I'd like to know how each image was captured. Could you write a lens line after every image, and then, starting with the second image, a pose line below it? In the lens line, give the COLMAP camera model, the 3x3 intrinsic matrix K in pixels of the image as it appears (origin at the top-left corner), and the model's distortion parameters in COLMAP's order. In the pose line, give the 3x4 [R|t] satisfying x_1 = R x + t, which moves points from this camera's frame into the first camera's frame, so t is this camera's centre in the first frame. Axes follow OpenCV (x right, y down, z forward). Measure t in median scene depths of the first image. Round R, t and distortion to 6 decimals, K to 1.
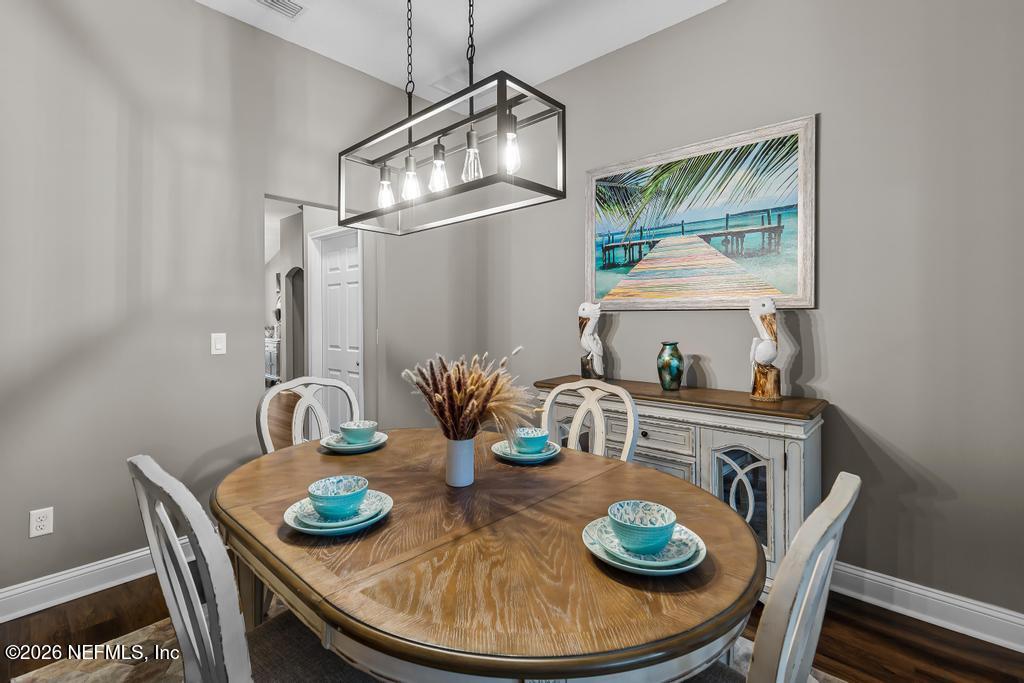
lens RADIAL K [[455.9, 0, 515.0], [0, 455.9, 315.4], [0, 0, 1]] dist [0.001375, 0.000040]
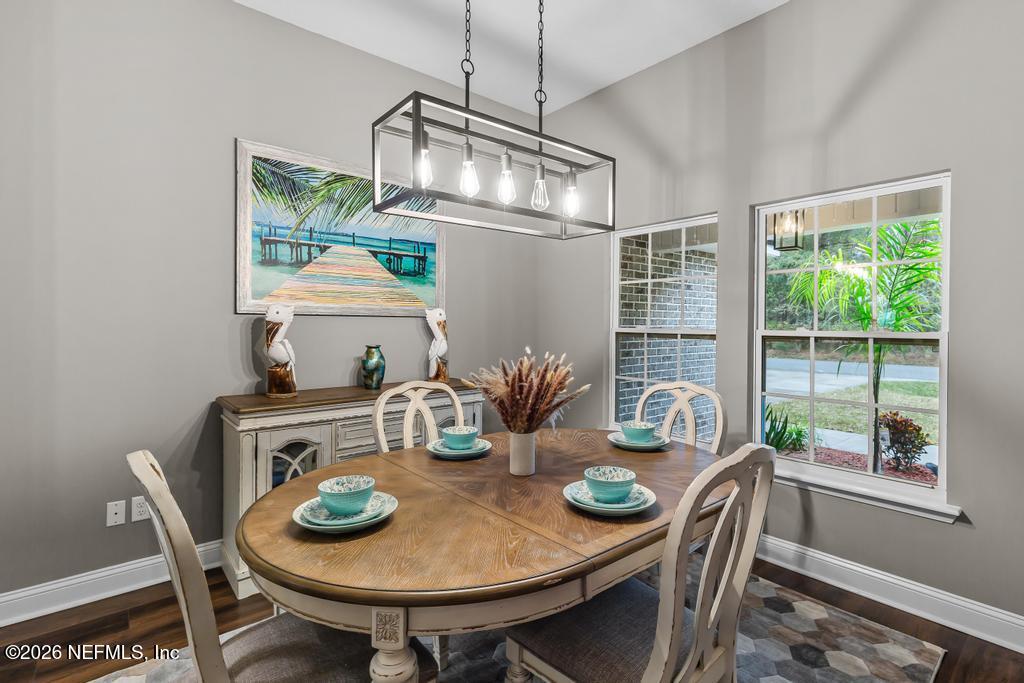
lens RADIAL K [[470.3, 0, 513.6], [0, 470.3, 319.4], [0, 0, 1]] dist [0.000141, -0.000388]
pose [[0.165899, 0.012656, 0.986061, -0.639980], [-0.011853, 0.999871, -0.010839, 0.004028], [-0.986071, -0.009889, 0.166028, 0.426452]]
